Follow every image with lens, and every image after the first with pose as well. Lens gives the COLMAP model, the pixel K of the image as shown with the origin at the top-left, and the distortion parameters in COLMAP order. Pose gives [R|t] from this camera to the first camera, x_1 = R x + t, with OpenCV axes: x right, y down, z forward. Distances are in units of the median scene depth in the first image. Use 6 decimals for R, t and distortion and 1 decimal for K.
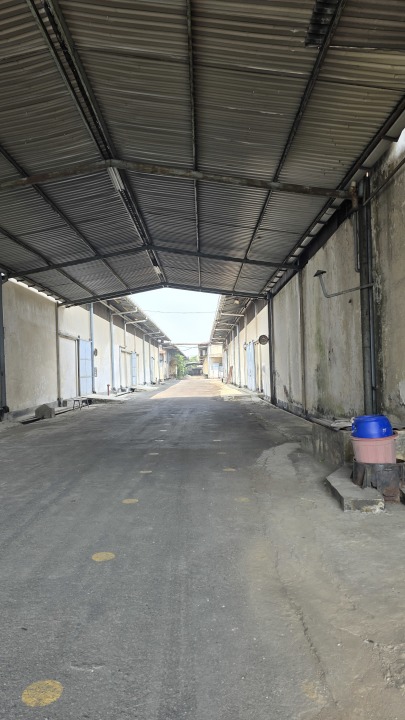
lens RADIAL K [[470.4, 0, 202.5], [0, 470.4, 360.0], [0, 0, 1]] dist [0.001126, 0.000155]
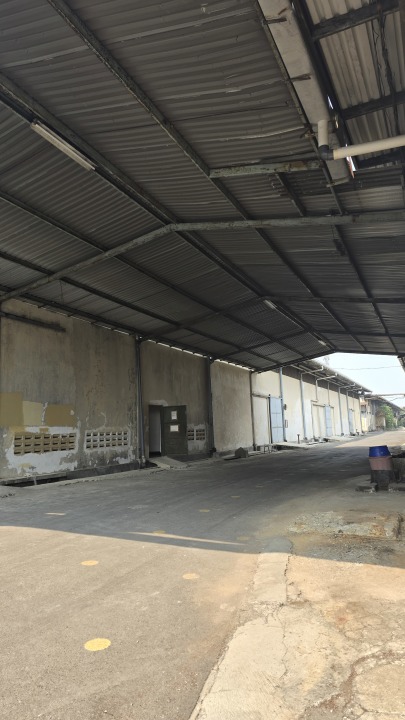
lens RADIAL K [[501.5, 0, 202.5], [0, 501.5, 360.0], [0, 0, 1]] dist [-0.000805, -0.000115]
pose [[0.904923, -0.054887, -0.422022, 0.135206], [0.012186, 0.994584, -0.103223, -0.006566], [0.425401, 0.088266, 0.900690, -0.269329]]
